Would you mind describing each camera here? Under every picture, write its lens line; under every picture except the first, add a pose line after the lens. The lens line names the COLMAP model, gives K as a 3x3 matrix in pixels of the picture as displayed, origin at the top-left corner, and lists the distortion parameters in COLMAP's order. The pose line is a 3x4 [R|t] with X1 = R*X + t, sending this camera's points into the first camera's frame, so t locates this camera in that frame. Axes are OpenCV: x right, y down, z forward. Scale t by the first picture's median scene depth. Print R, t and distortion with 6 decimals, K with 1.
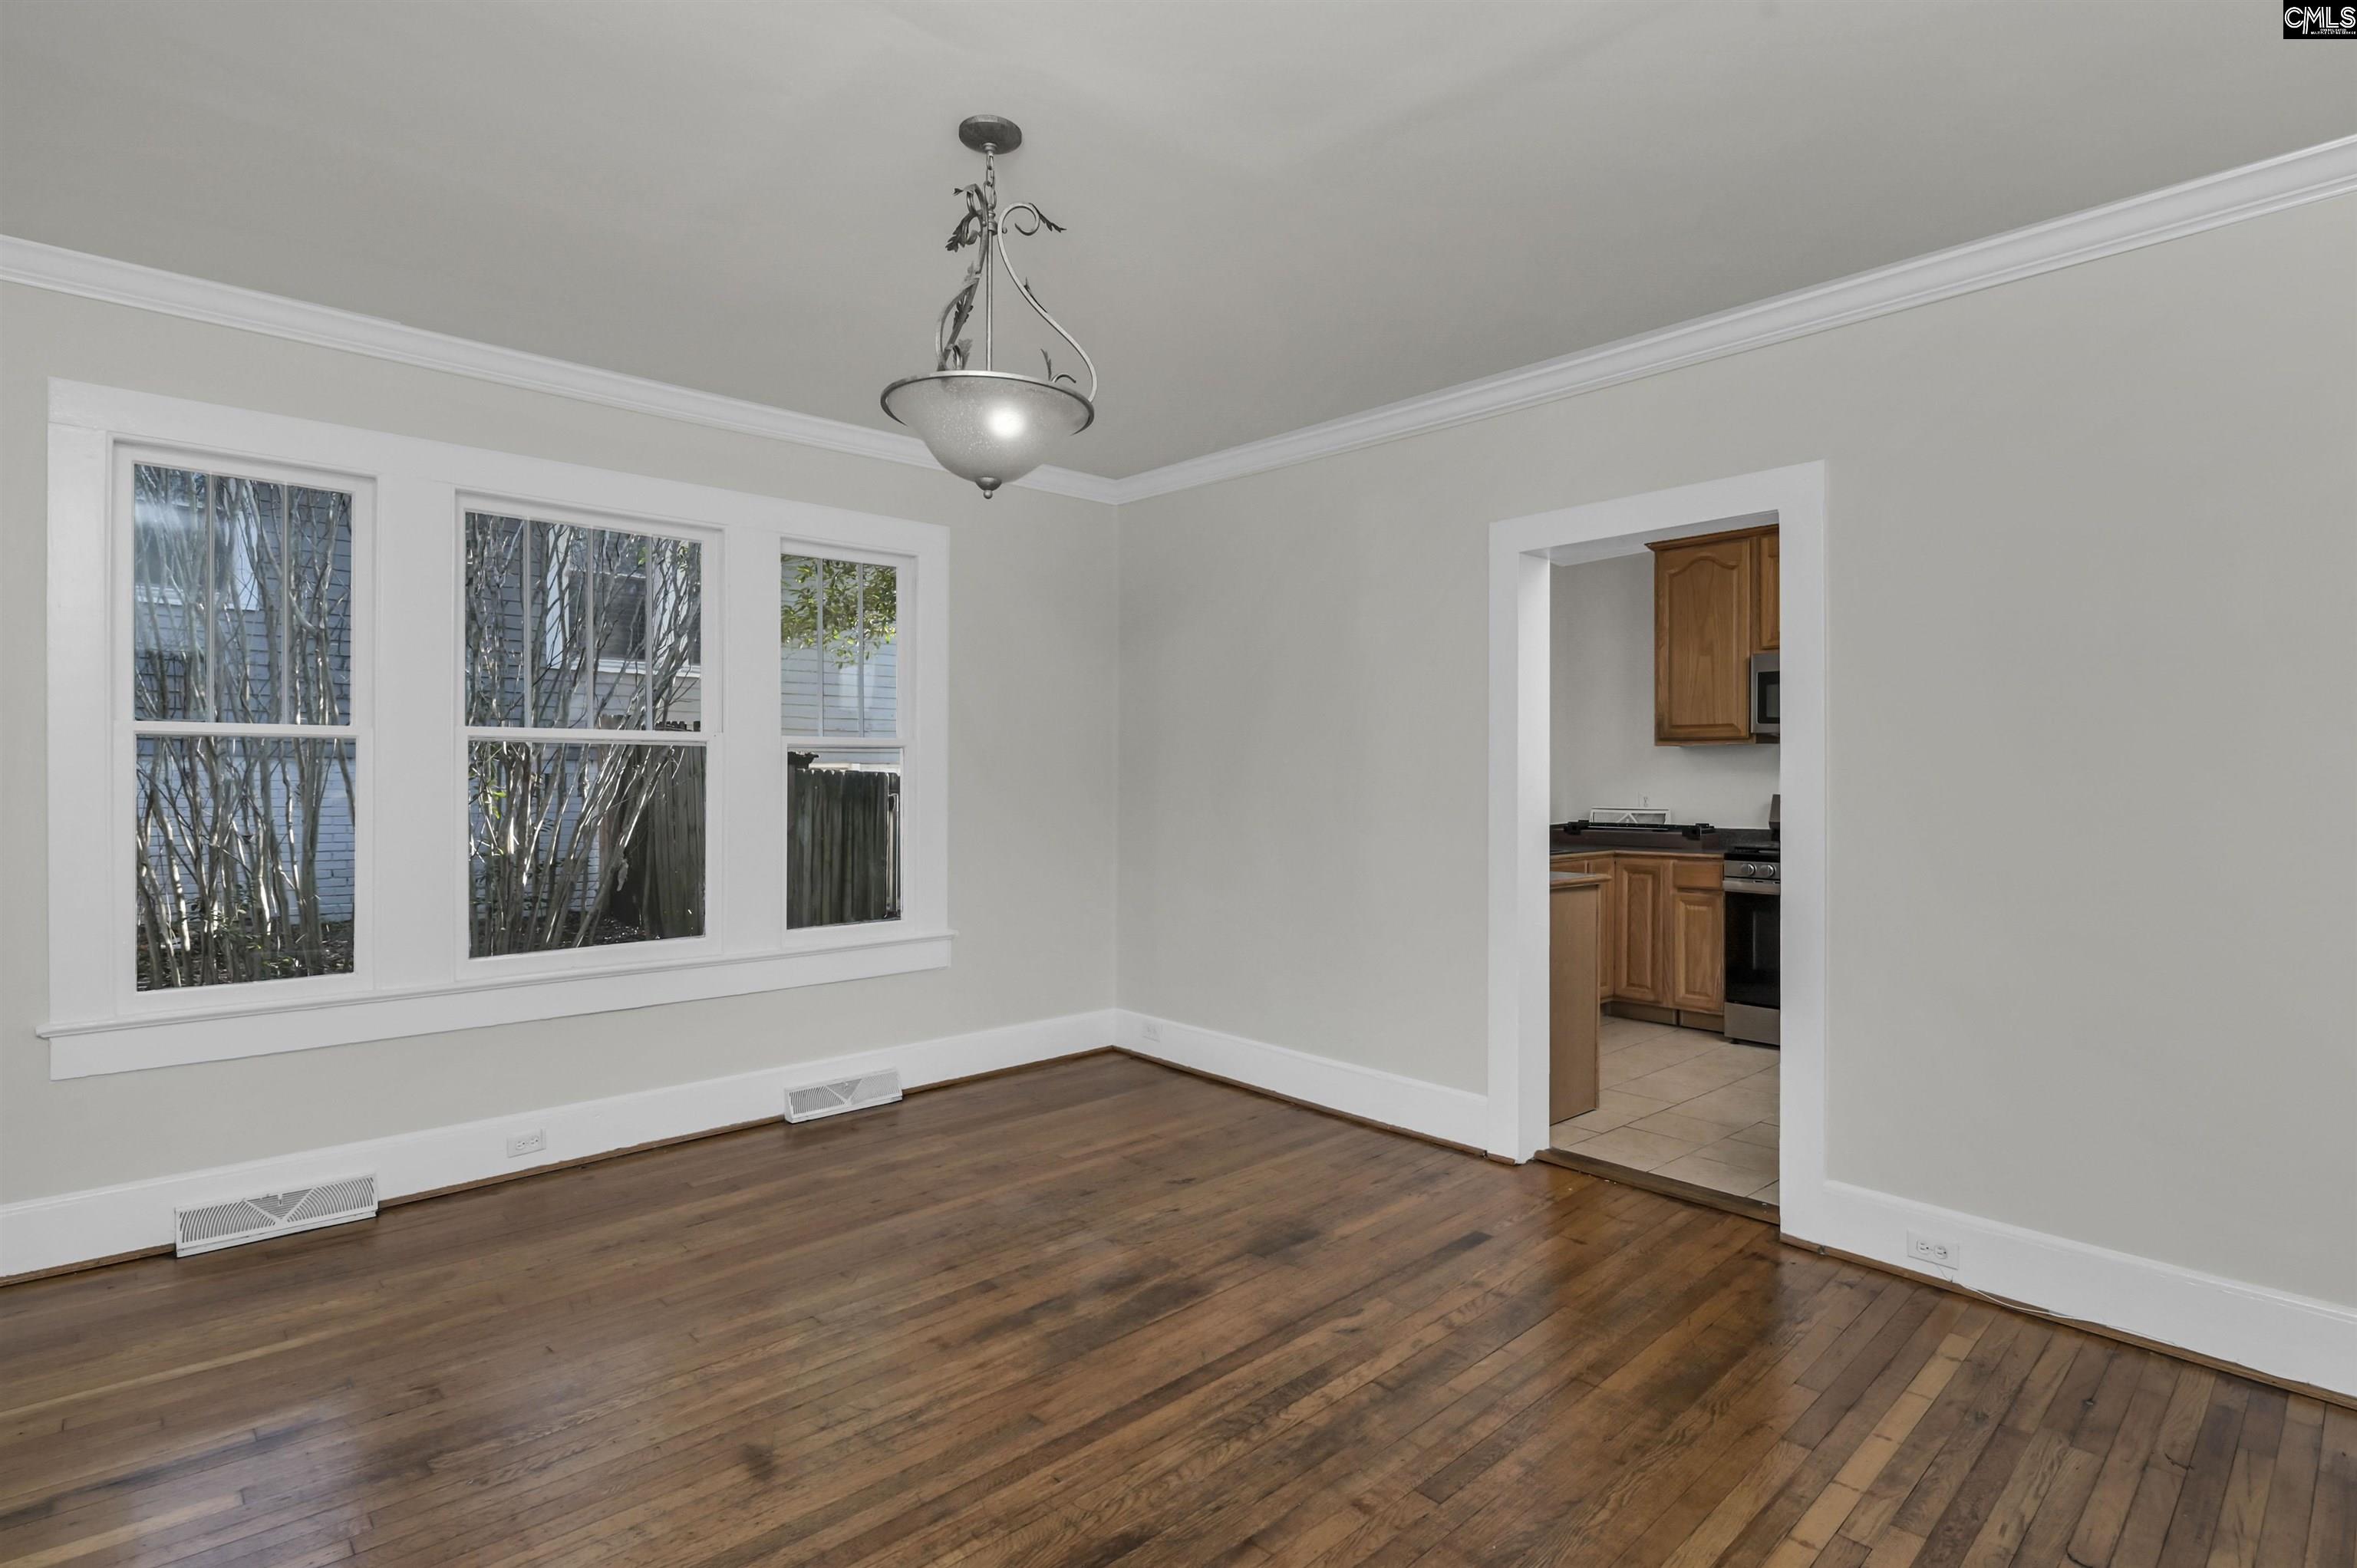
lens RADIAL K [[1163.7, 0, 1168.9], [0, 1163.7, 771.7], [0, 0, 1]] dist [0.002812, -0.010077]
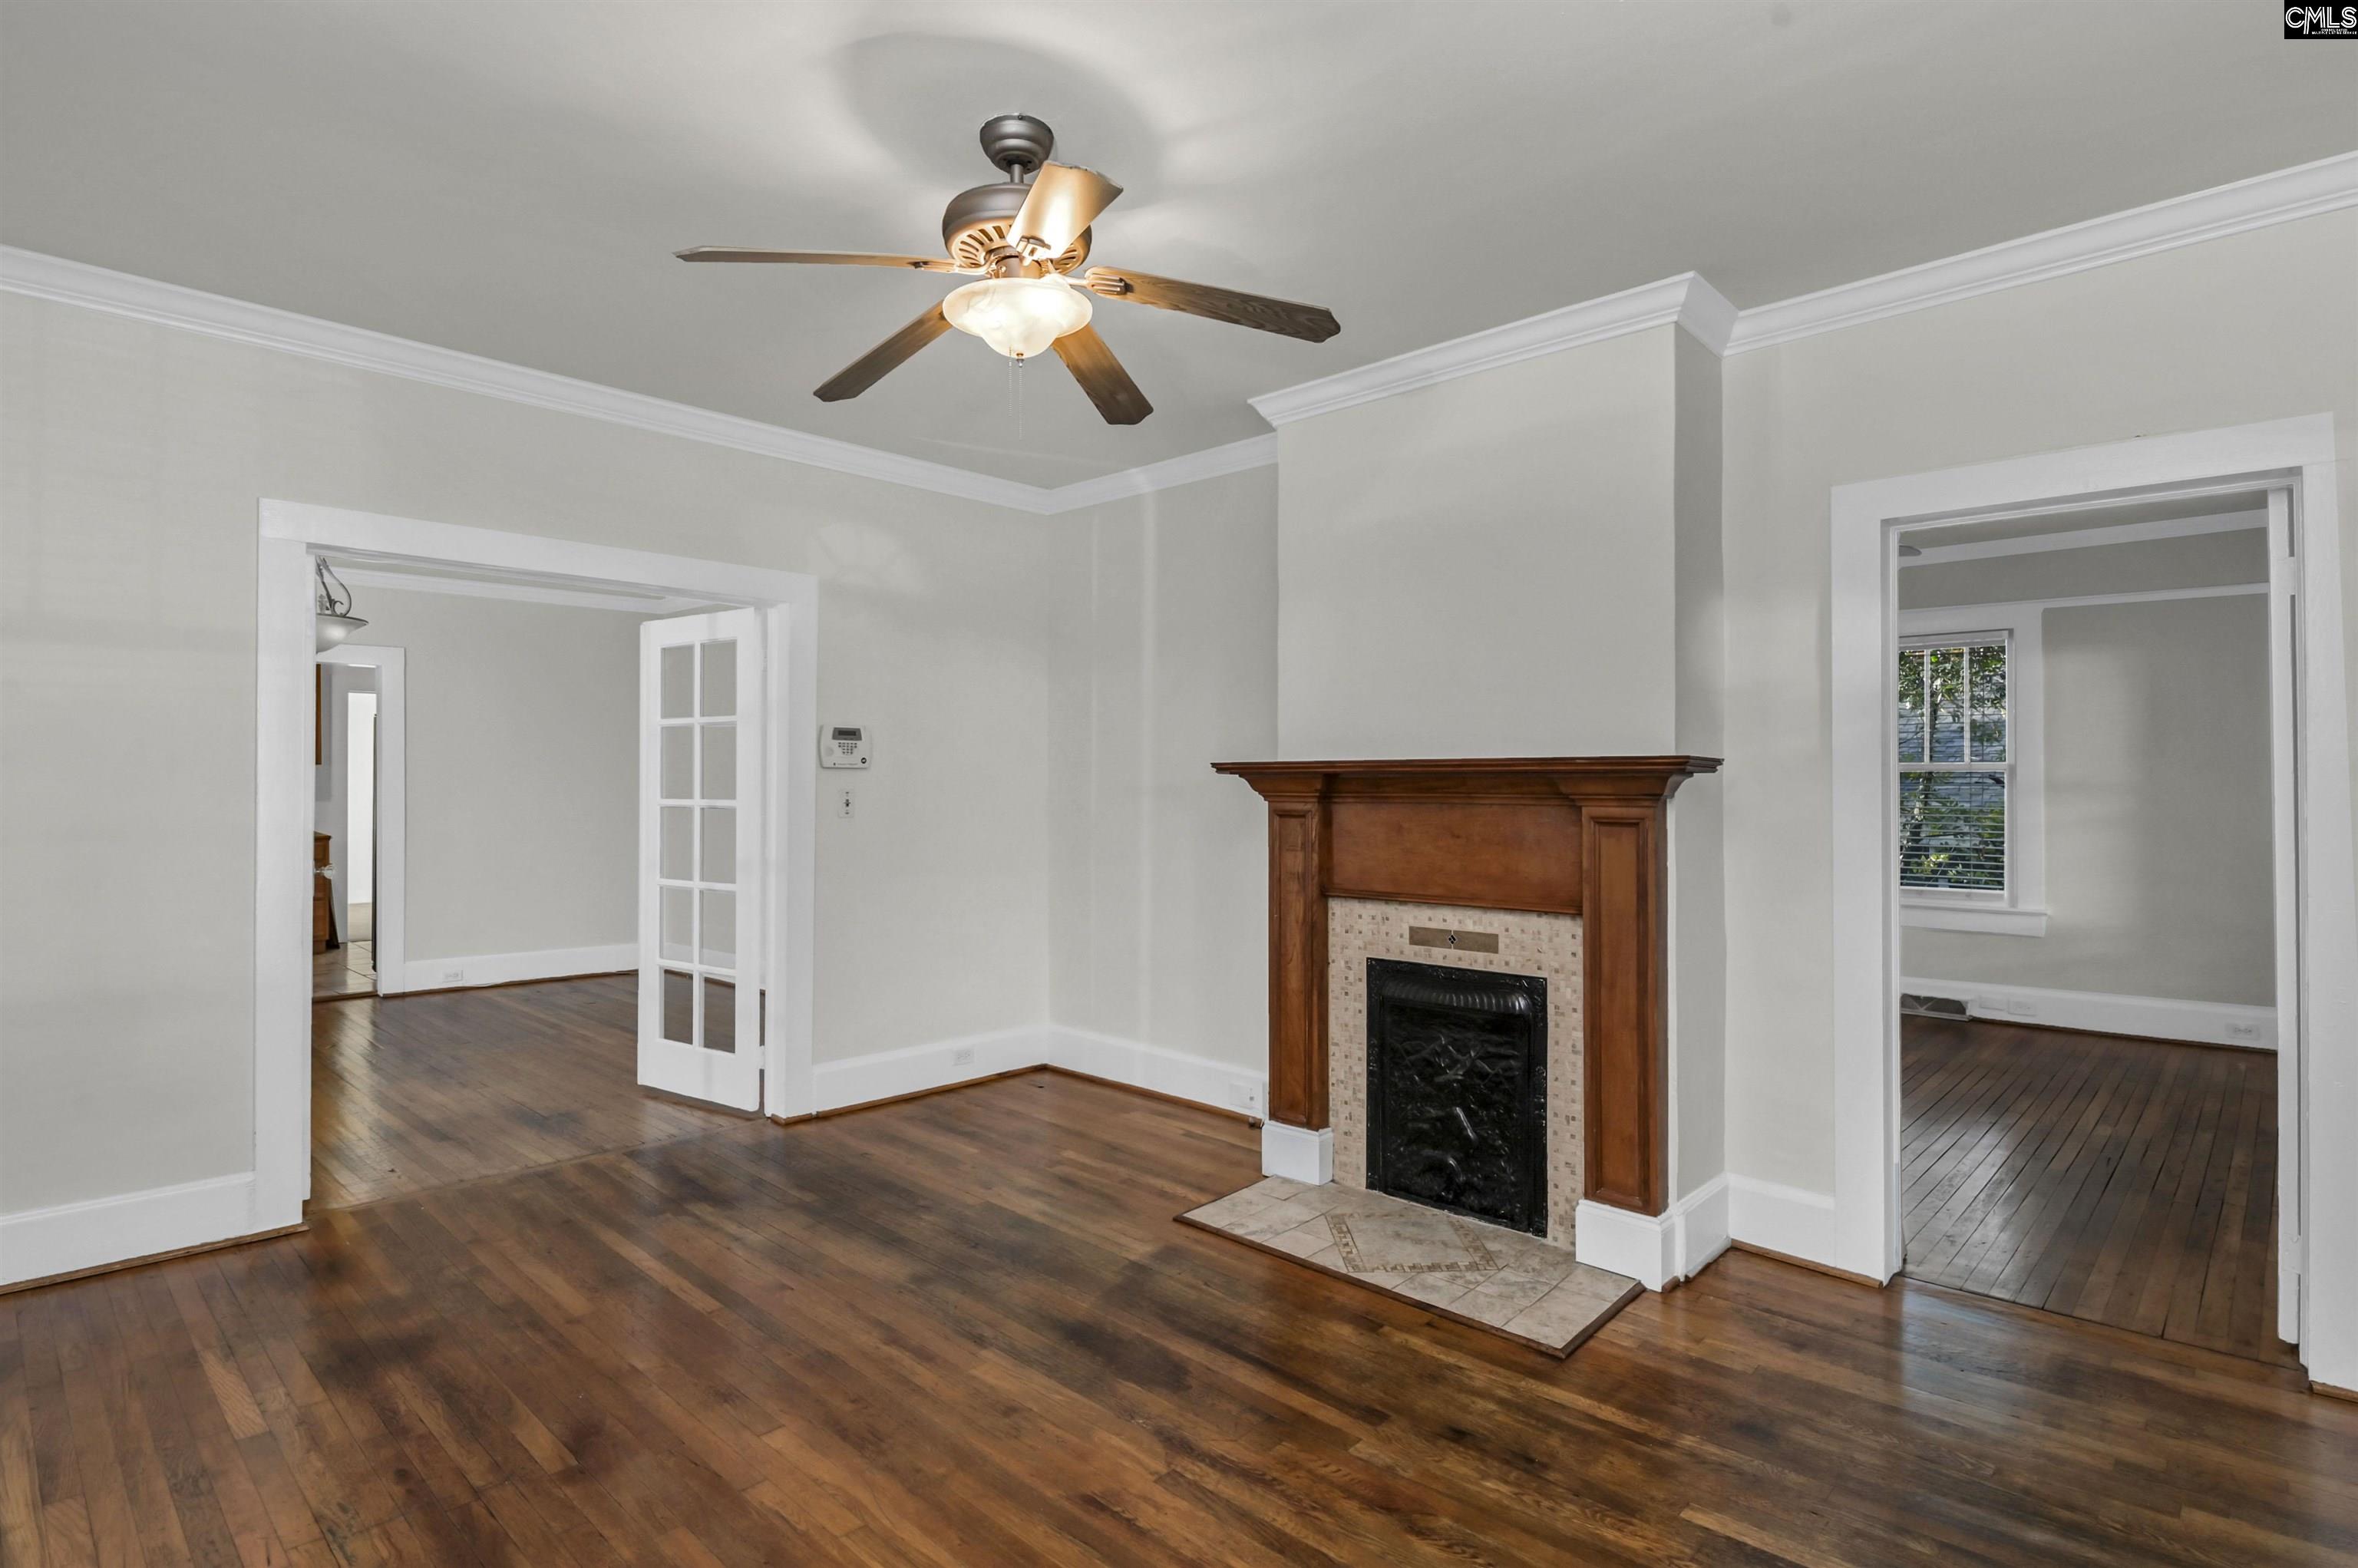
lens RADIAL K [[1164.2, 0, 1169.4], [0, 1164.2, 771.7], [0, 0, 1]] dist [0.002812, -0.010077]
pose [[-0.065541, 0.011256, 0.997786, -1.920610], [-0.001370, 0.999934, -0.011370, 0.001219], [-0.997849, -0.002112, -0.065522, -0.364526]]
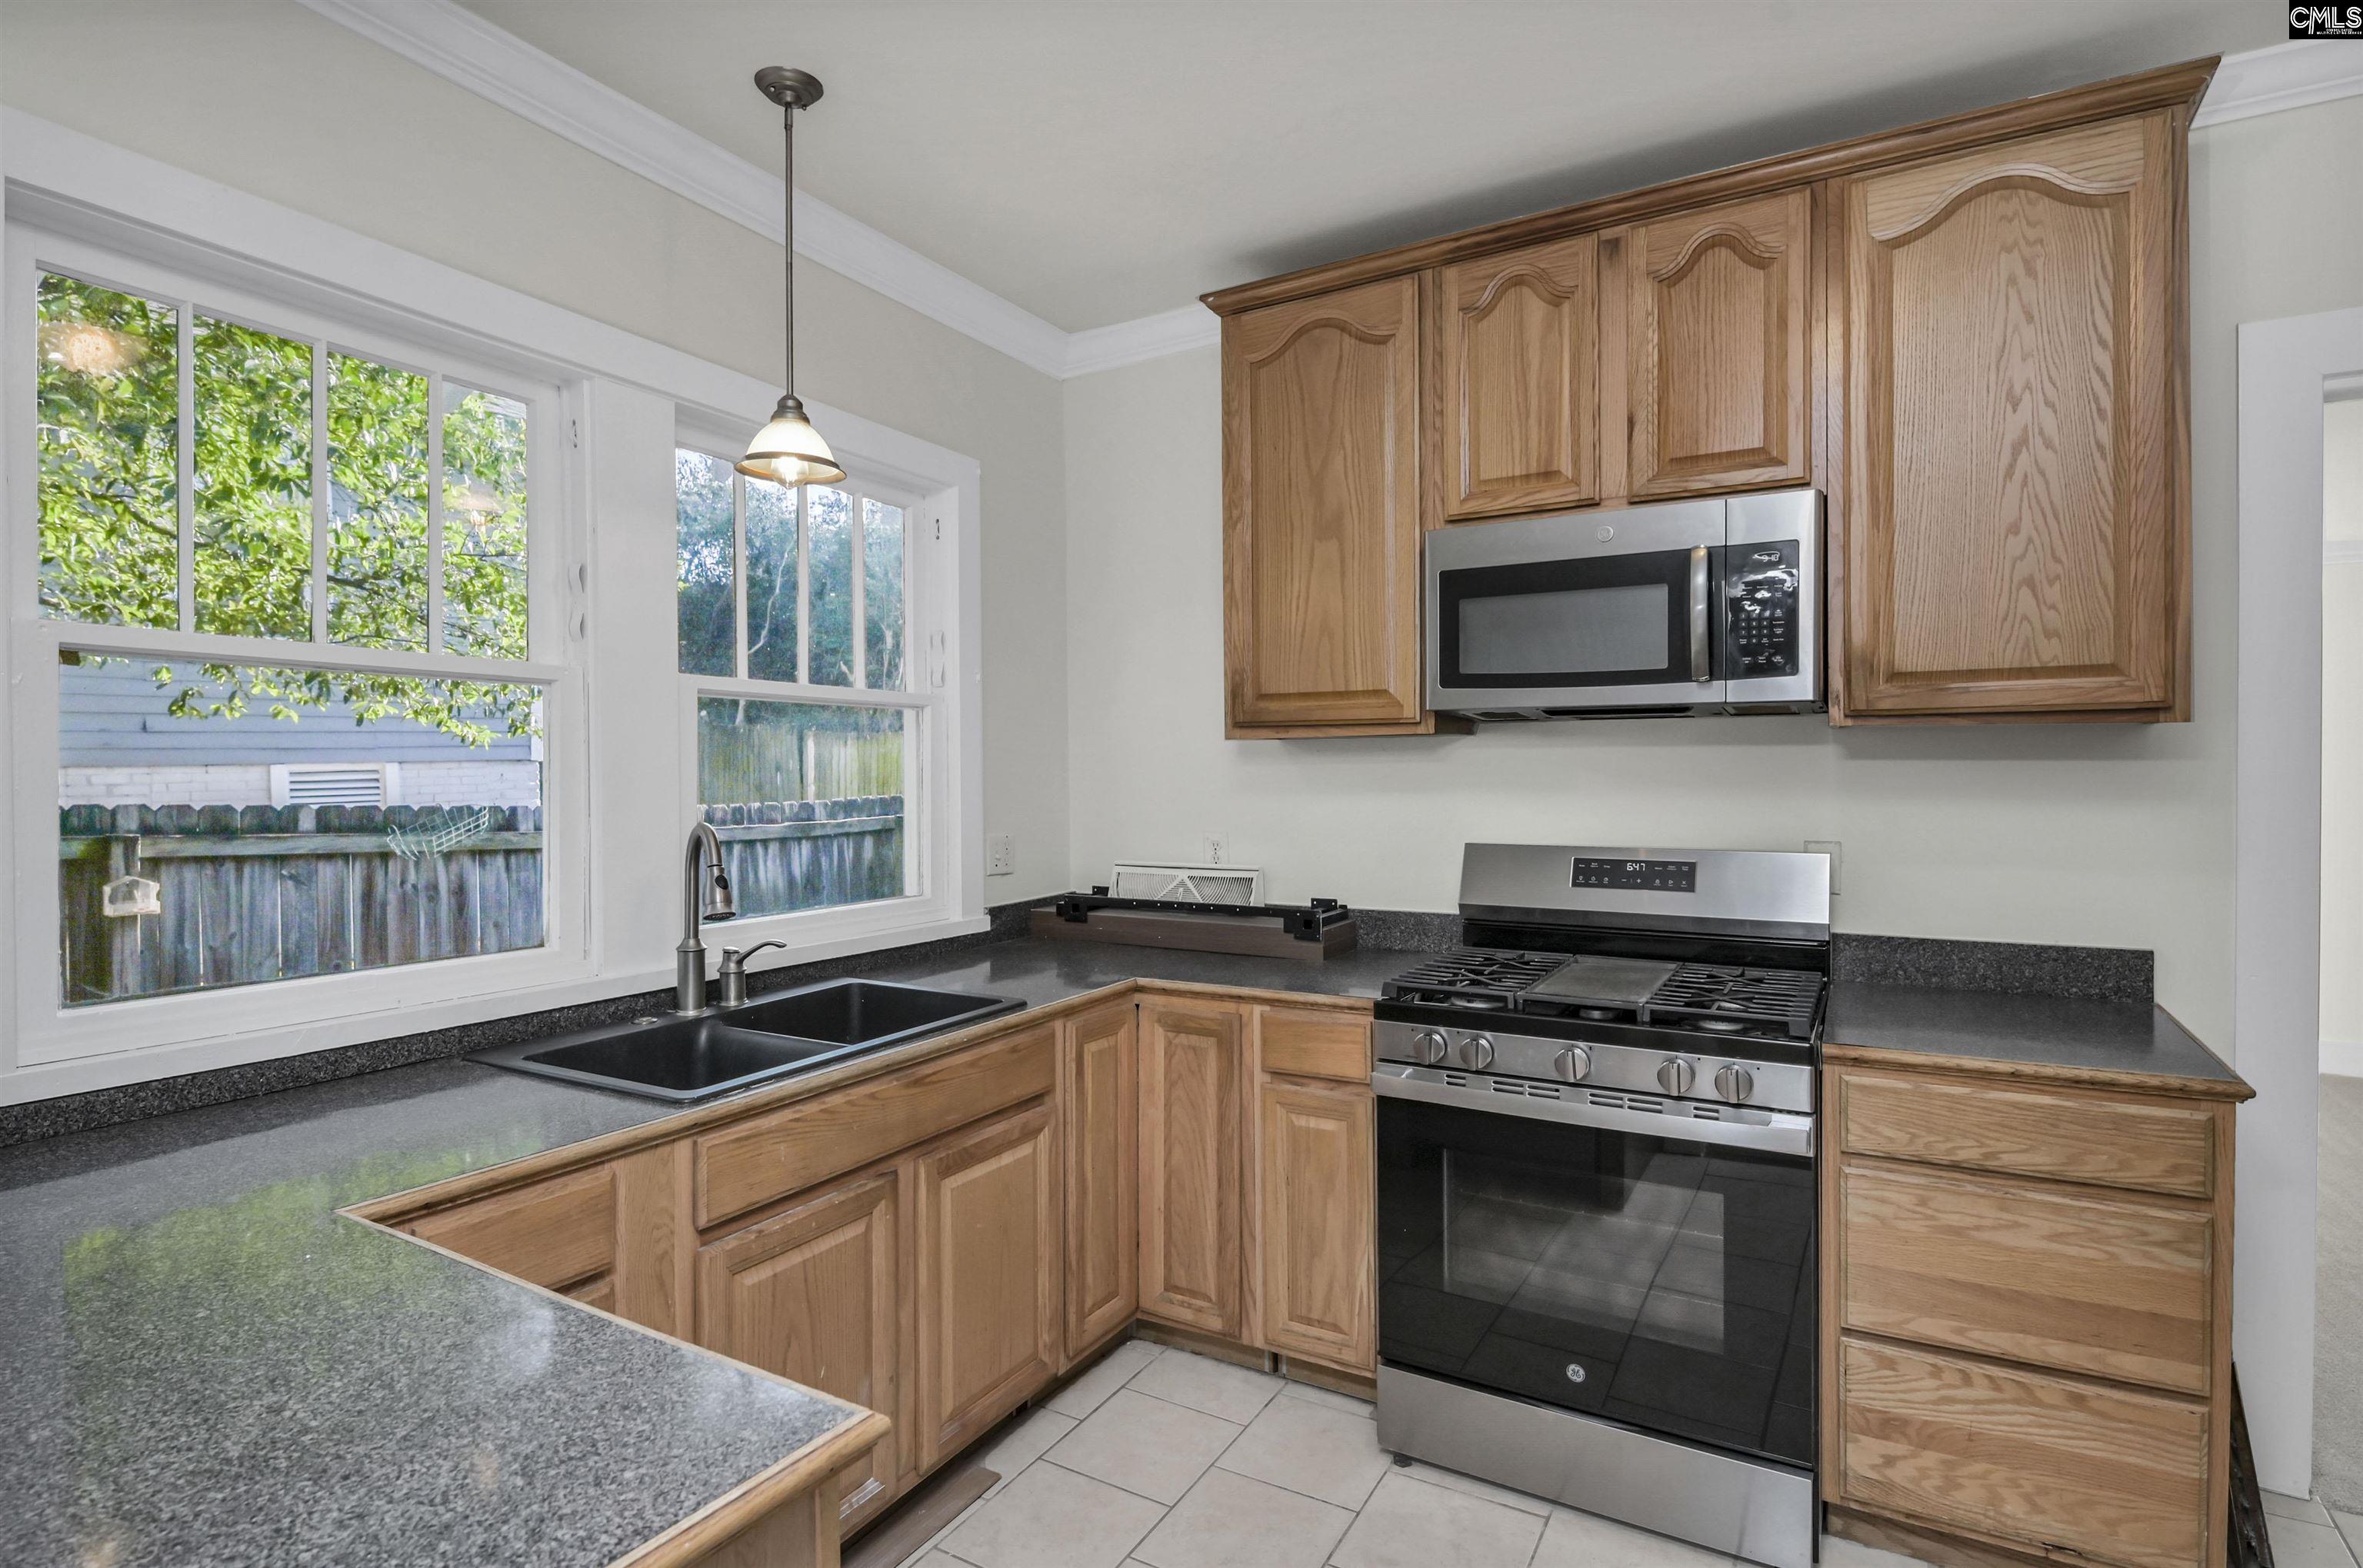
lens RADIAL K [[1199.3, 0, 1136.9], [0, 1199.3, 777.4], [0, 0, 1]] dist [-0.002188, -0.000517]
pose [[0.958308, -0.005924, 0.285675, 0.530081], [0.004506, 0.999974, 0.005622, -0.020956], [-0.285701, -0.004100, 0.958310, 1.186491]]
